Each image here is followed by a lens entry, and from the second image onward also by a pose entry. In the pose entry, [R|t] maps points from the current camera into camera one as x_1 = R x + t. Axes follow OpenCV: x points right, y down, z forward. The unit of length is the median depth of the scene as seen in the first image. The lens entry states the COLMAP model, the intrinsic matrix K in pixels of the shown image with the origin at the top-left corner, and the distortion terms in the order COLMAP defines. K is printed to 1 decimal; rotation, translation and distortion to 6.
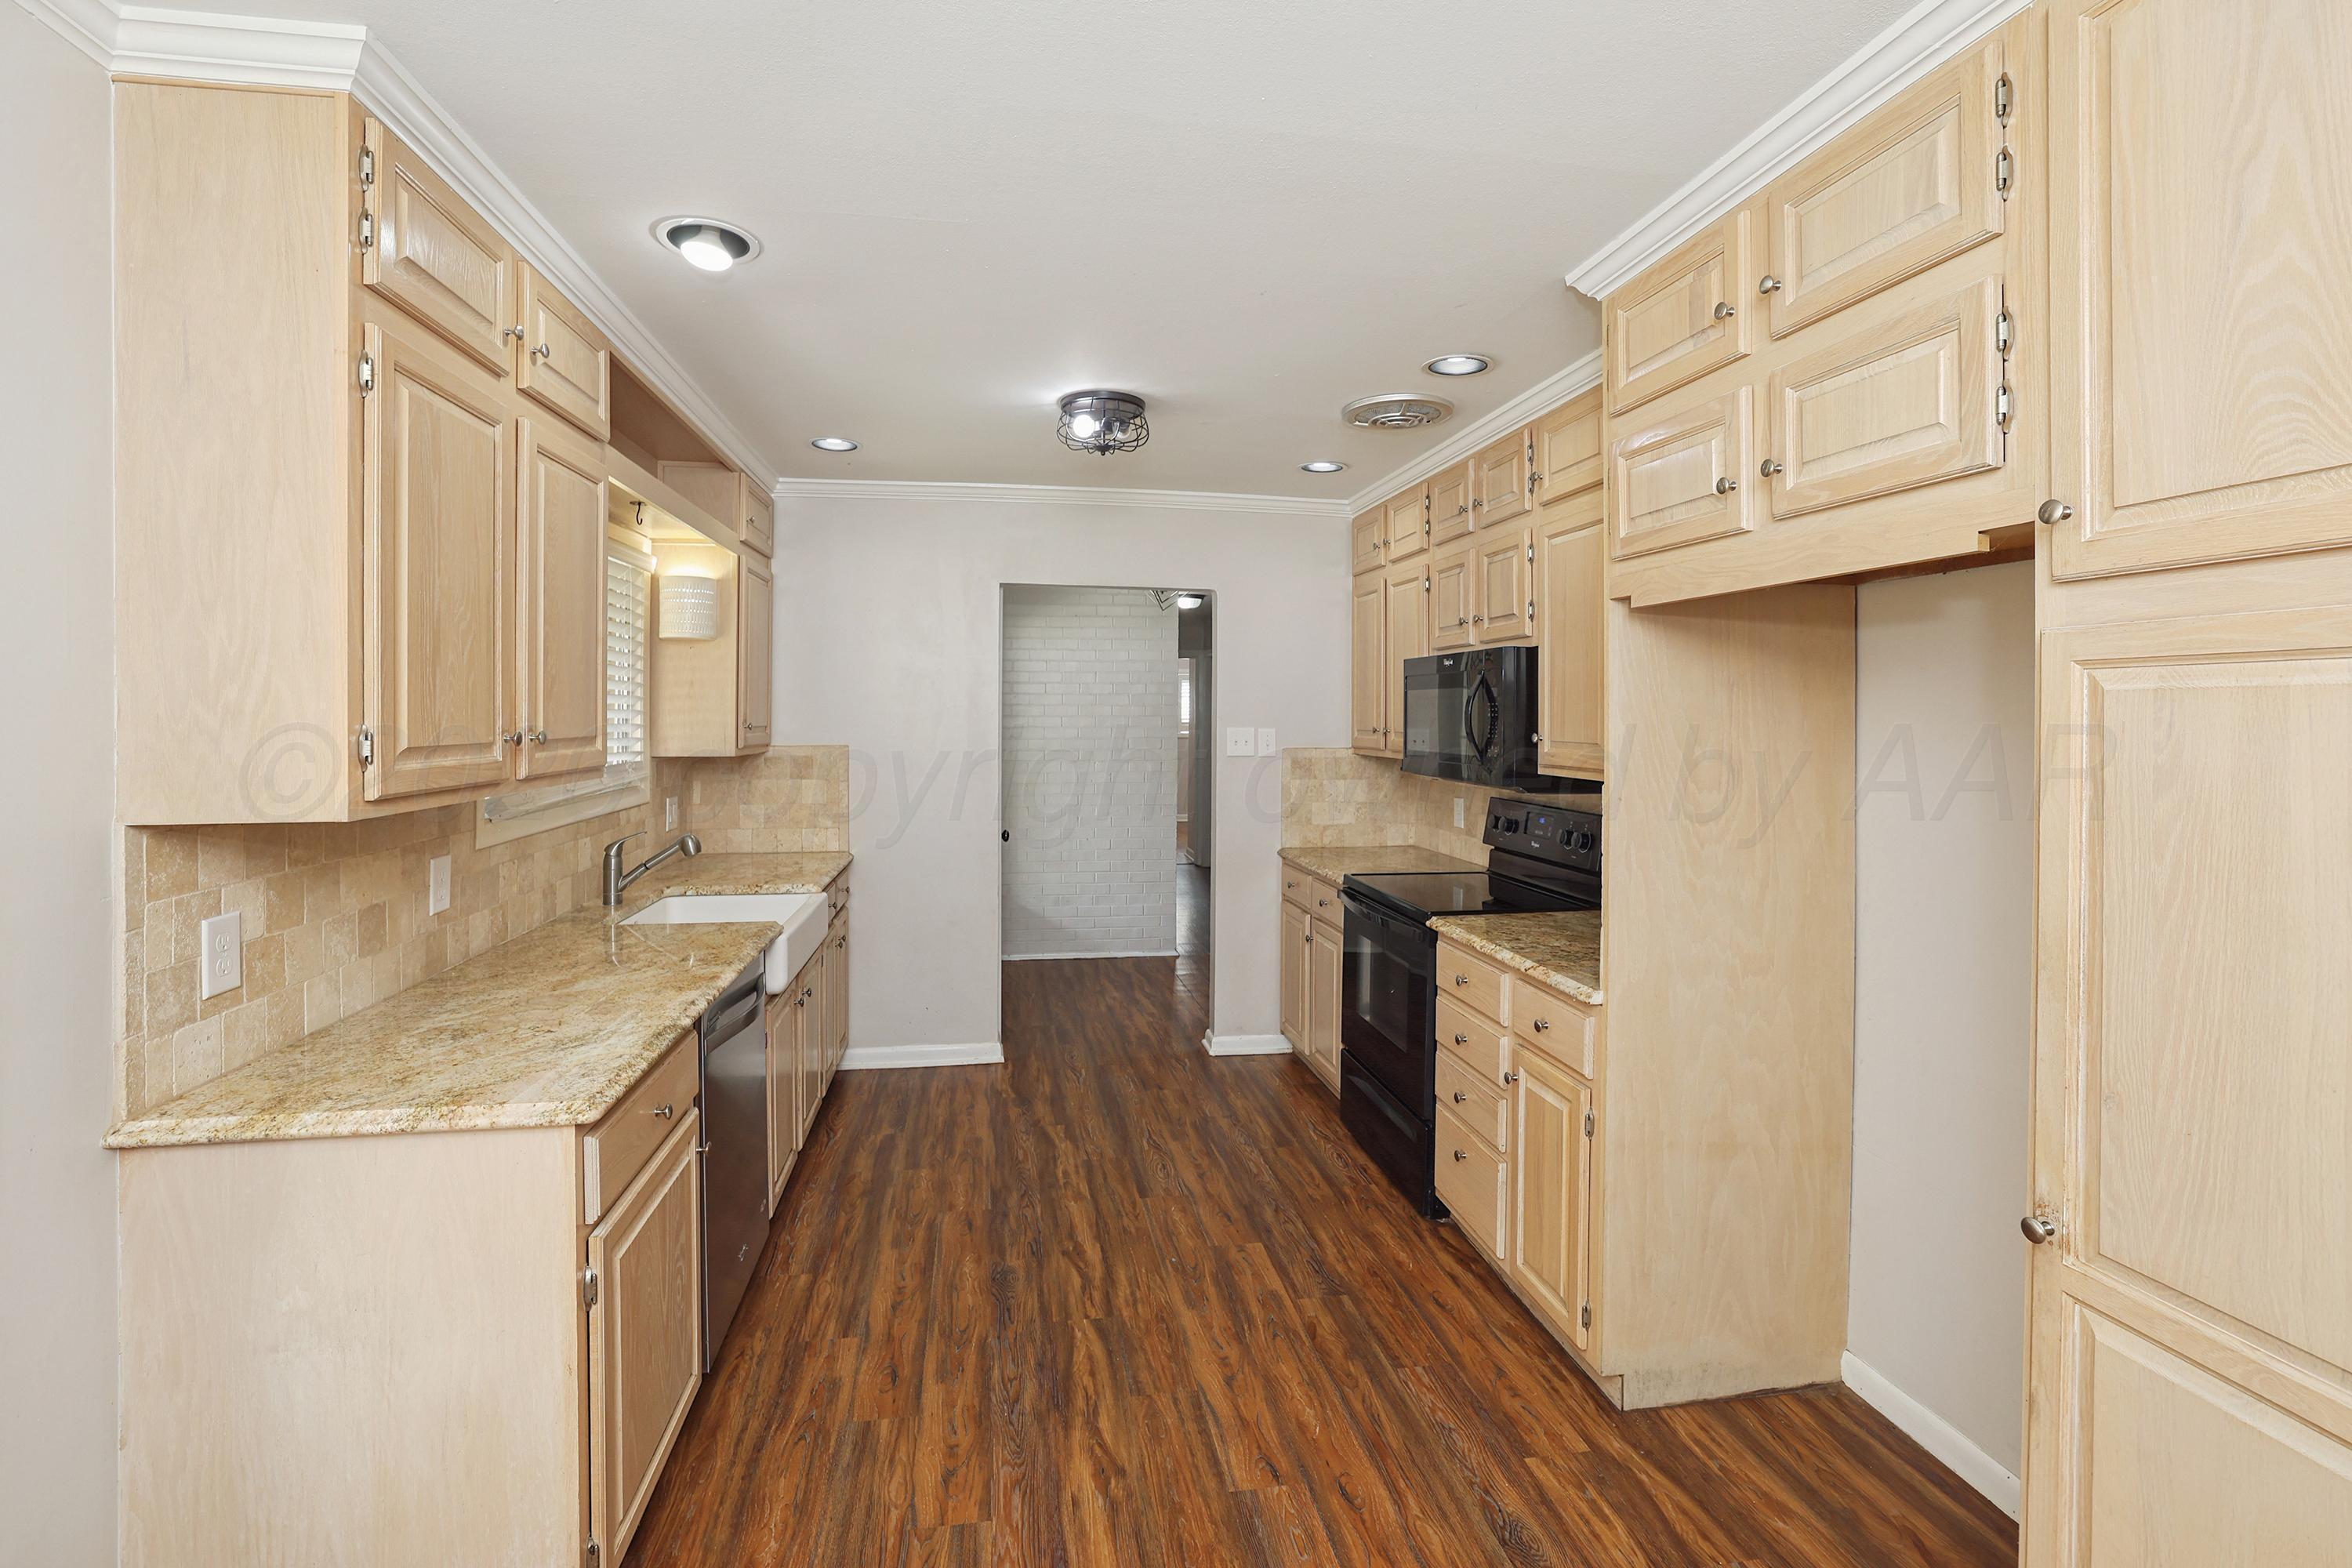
lens RADIAL K [[1051.8, 0, 1164.2], [0, 1051.8, 779.9], [0, 0, 1]] dist [-0.049079, 0.018157]
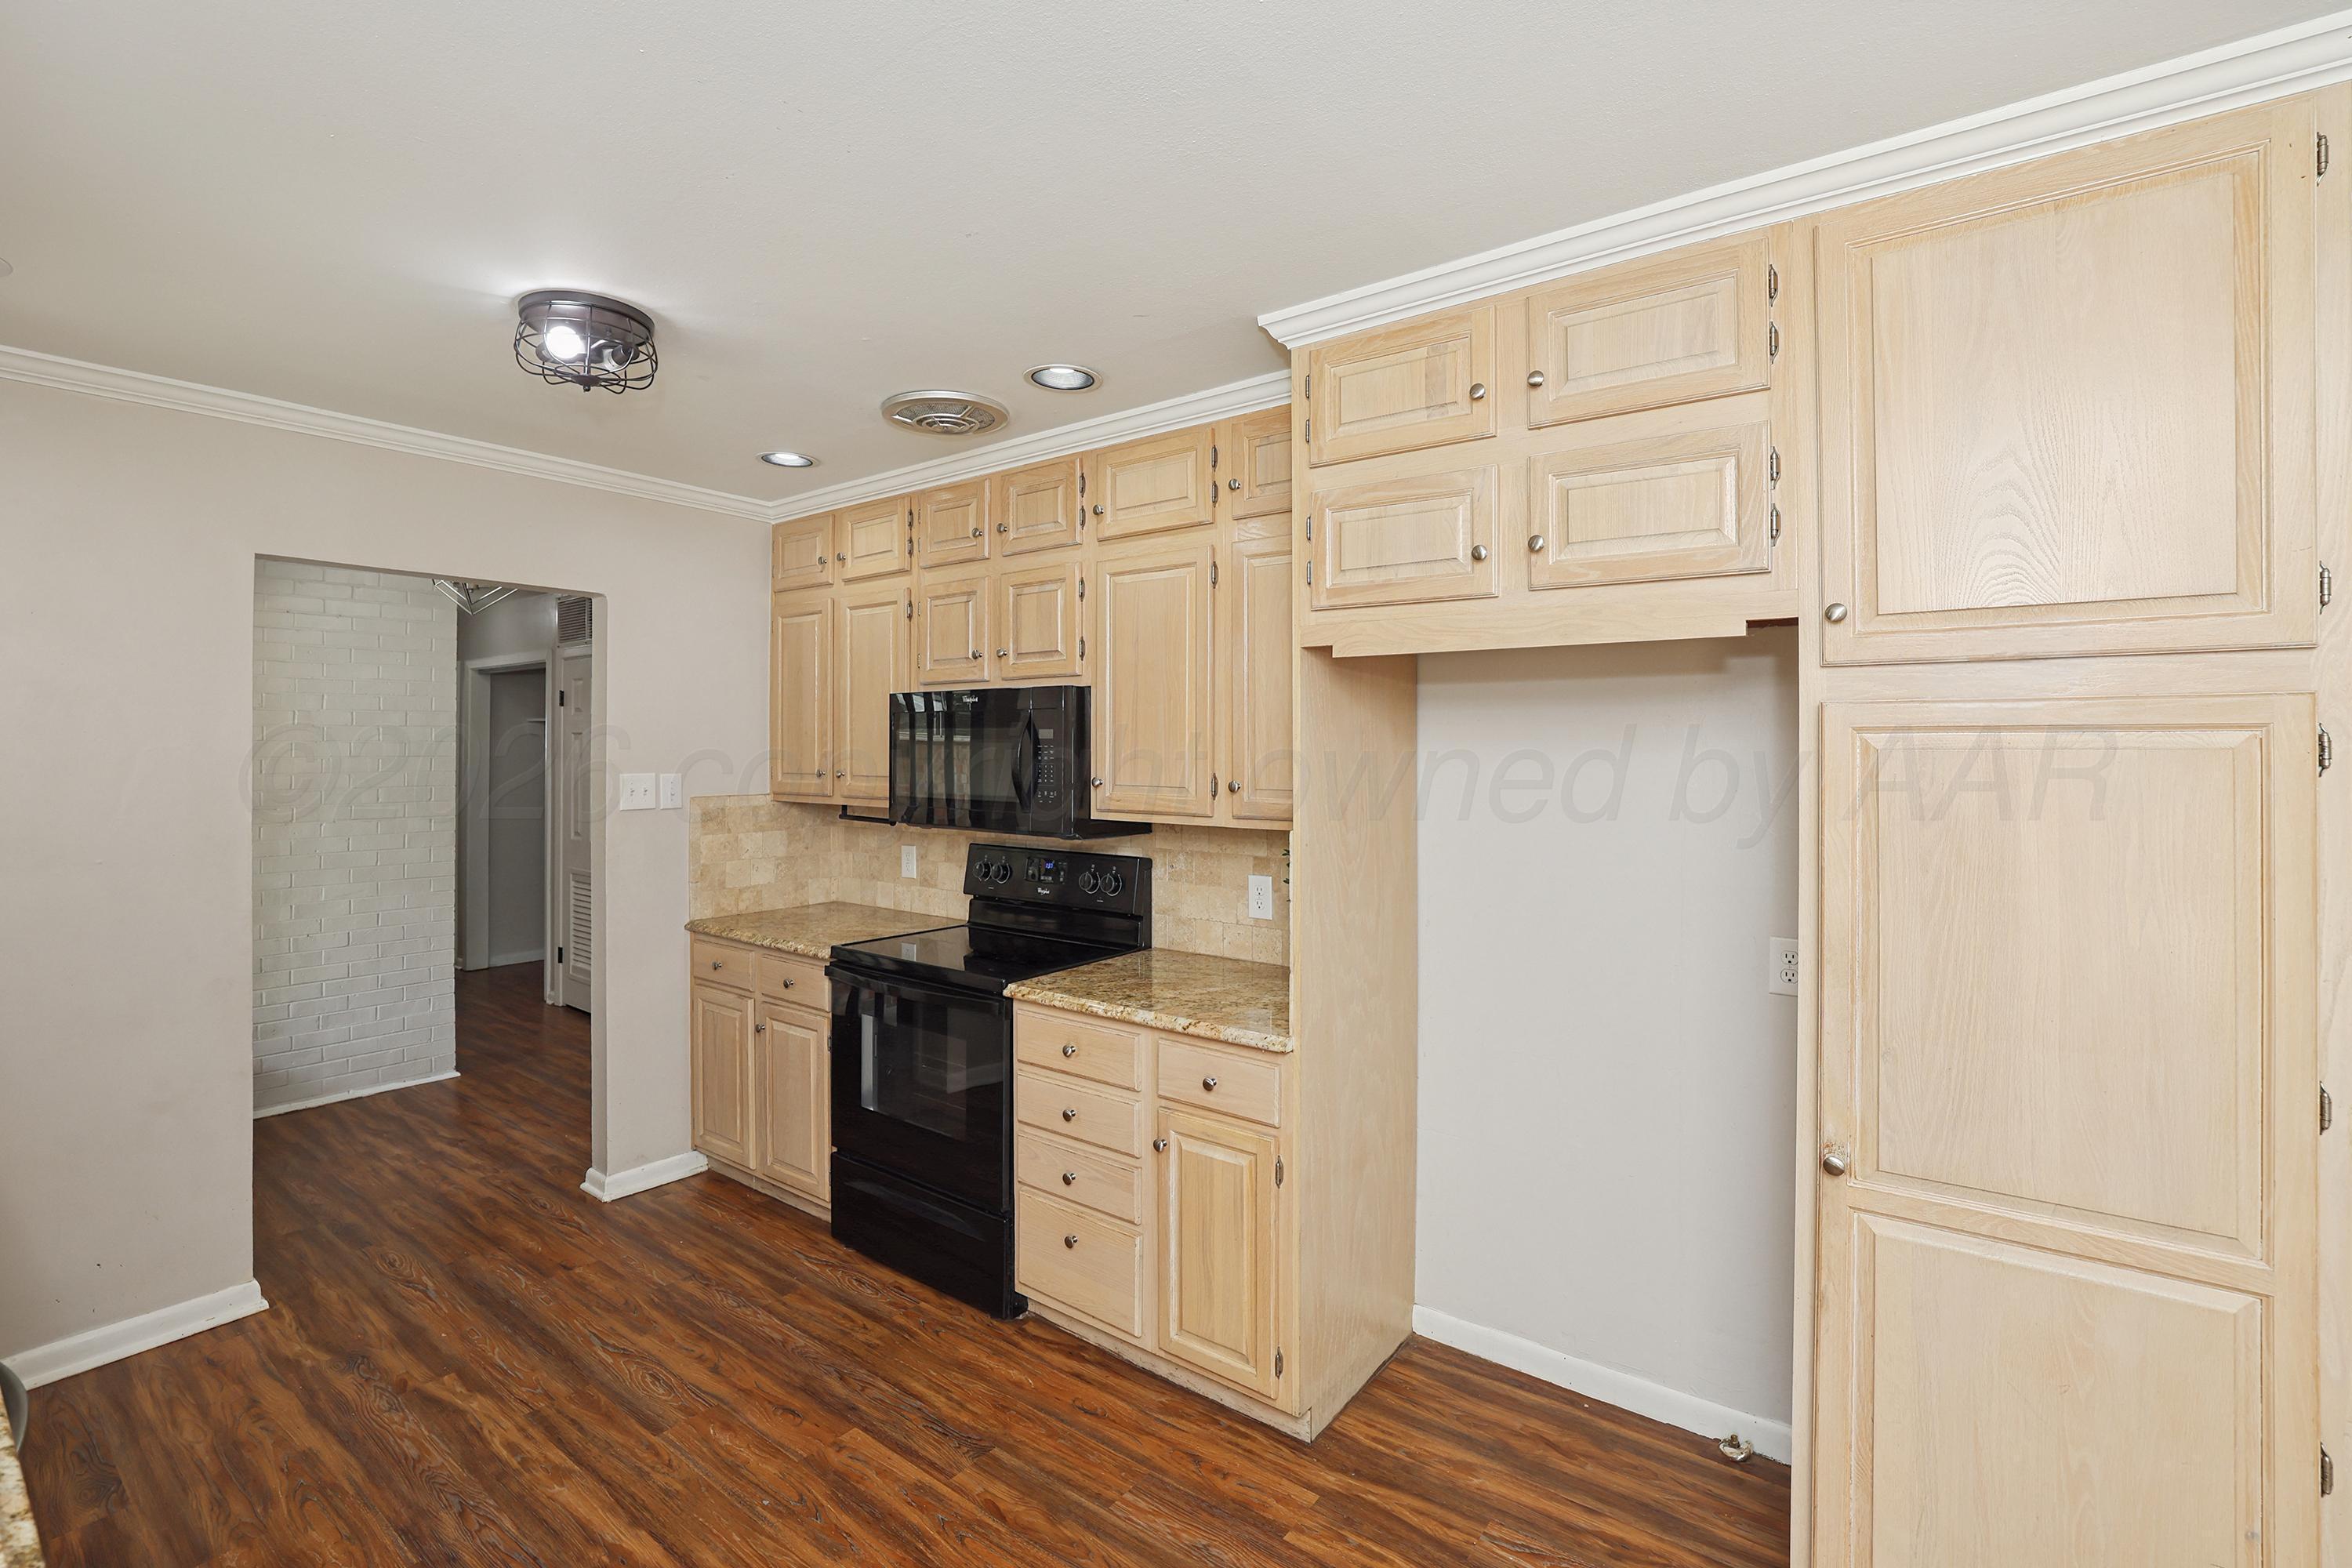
lens RADIAL K [[1056.1, 0, 1161.7], [0, 1056.1, 786.4], [0, 0, 1]] dist [-0.052796, 0.020388]
pose [[0.725833, -0.030120, 0.687211, -0.273305], [0.044628, 0.998998, -0.003350, -0.030705], [-0.686422, 0.033101, 0.726450, 0.261776]]
